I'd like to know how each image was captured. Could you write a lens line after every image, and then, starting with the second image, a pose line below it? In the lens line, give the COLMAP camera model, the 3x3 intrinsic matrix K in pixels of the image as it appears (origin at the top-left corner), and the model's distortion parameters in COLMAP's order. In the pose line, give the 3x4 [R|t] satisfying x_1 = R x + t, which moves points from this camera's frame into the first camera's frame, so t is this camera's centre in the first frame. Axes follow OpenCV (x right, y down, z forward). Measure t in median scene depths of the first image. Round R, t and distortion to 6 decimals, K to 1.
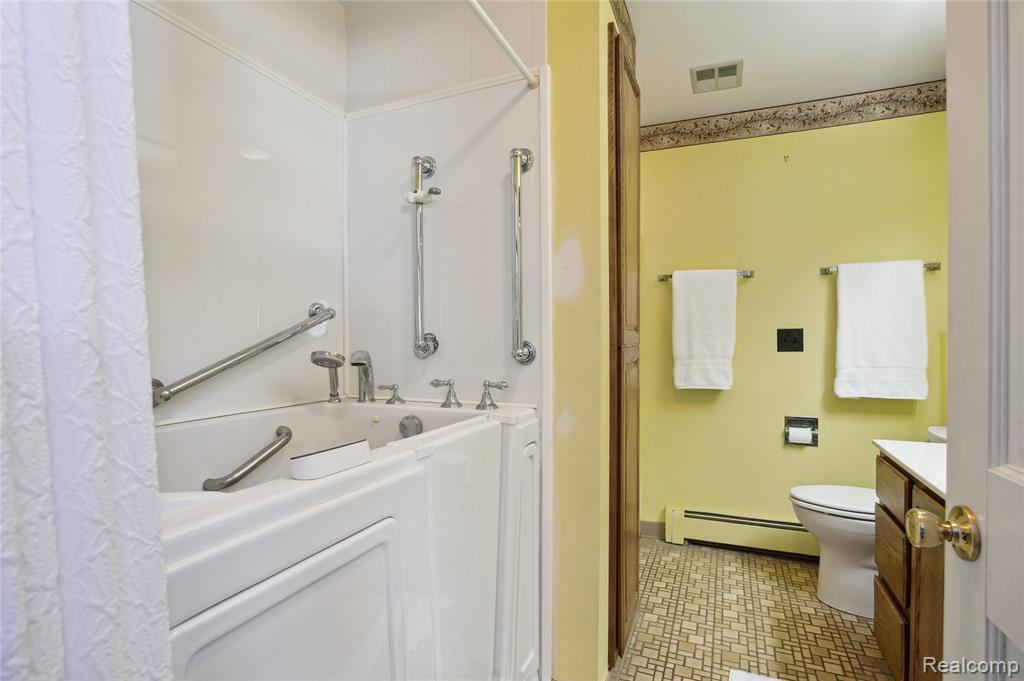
lens RADIAL K [[510.9, 0, 517.9], [0, 510.9, 345.0], [0, 0, 1]] dist [-0.013656, 0.000709]
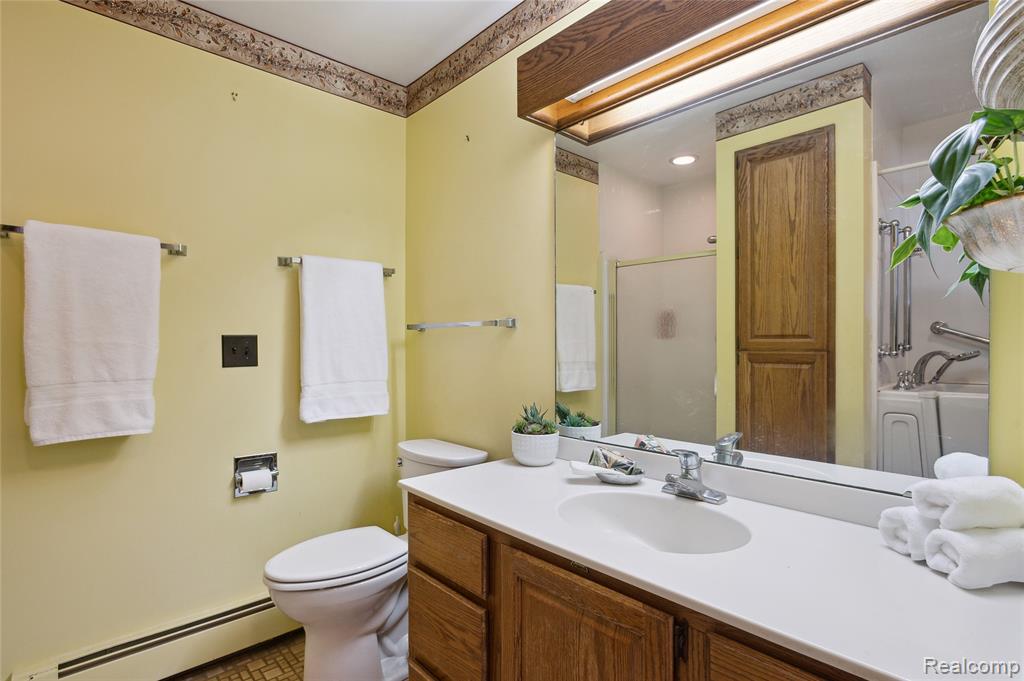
lens RADIAL K [[510.9, 0, 517.9], [0, 510.9, 345.0], [0, 0, 1]] dist [-0.013656, 0.000709]
pose [[0.403650, -0.000908, 0.914913, 0.037214], [0.007559, 0.999969, -0.002342, -0.013511], [-0.914882, 0.007861, 0.403645, 0.357845]]
